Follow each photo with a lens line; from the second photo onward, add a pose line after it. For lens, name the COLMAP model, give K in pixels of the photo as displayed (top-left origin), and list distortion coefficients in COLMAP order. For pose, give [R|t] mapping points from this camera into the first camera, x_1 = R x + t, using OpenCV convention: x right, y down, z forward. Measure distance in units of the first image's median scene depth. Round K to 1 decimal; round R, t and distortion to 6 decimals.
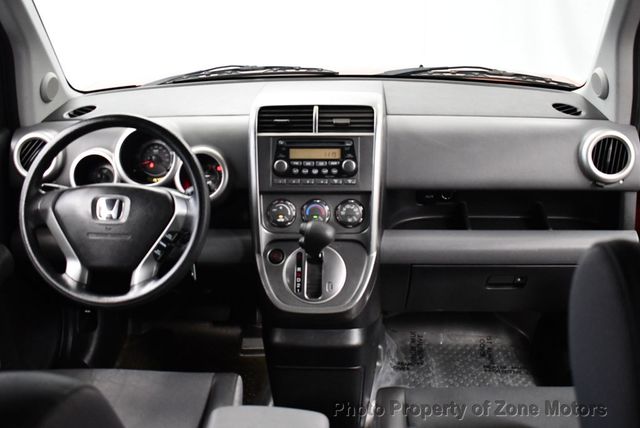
lens RADIAL K [[646.3, 0, 316.6], [0, 646.3, 215.4], [0, 0, 1]] dist [-0.095478, 0.000000]
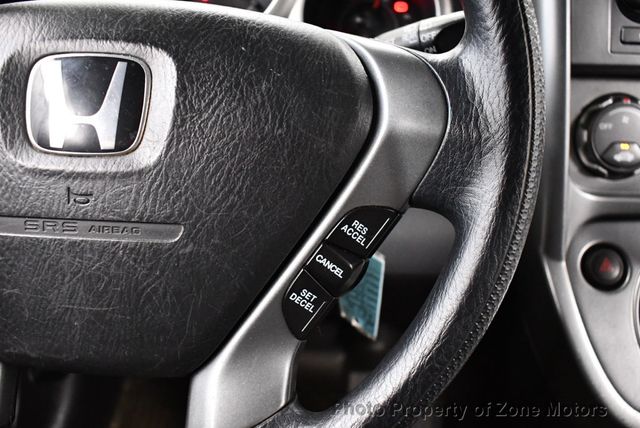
lens RADIAL K [[646.3, 0, 323.8], [0, 646.3, 210.9], [0, 0, 1]] dist [-0.095478, 0.000000]
pose [[0.999378, 0.010931, 0.033518, -0.213158], [-0.014713, 0.993287, 0.114739, -0.000055], [-0.032039, -0.115161, 0.992830, 0.666446]]
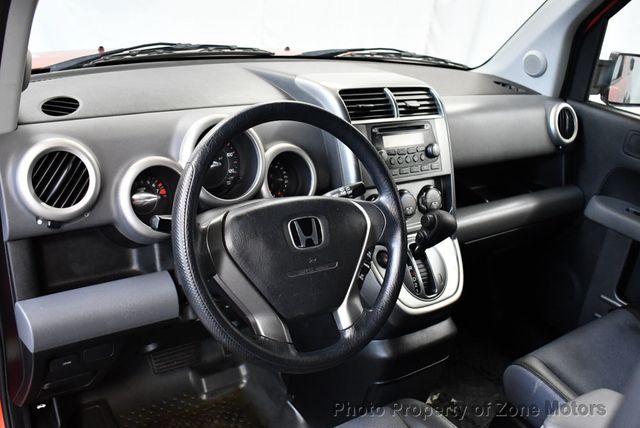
lens RADIAL K [[646.3, 0, 324.3], [0, 646.3, 216.3], [0, 0, 1]] dist [-0.095478, 0.000000]
pose [[0.749071, -0.149534, 0.645393, -0.667156], [0.138291, 0.988026, 0.068414, -0.064426], [-0.647895, 0.038005, 0.760781, 0.368185]]
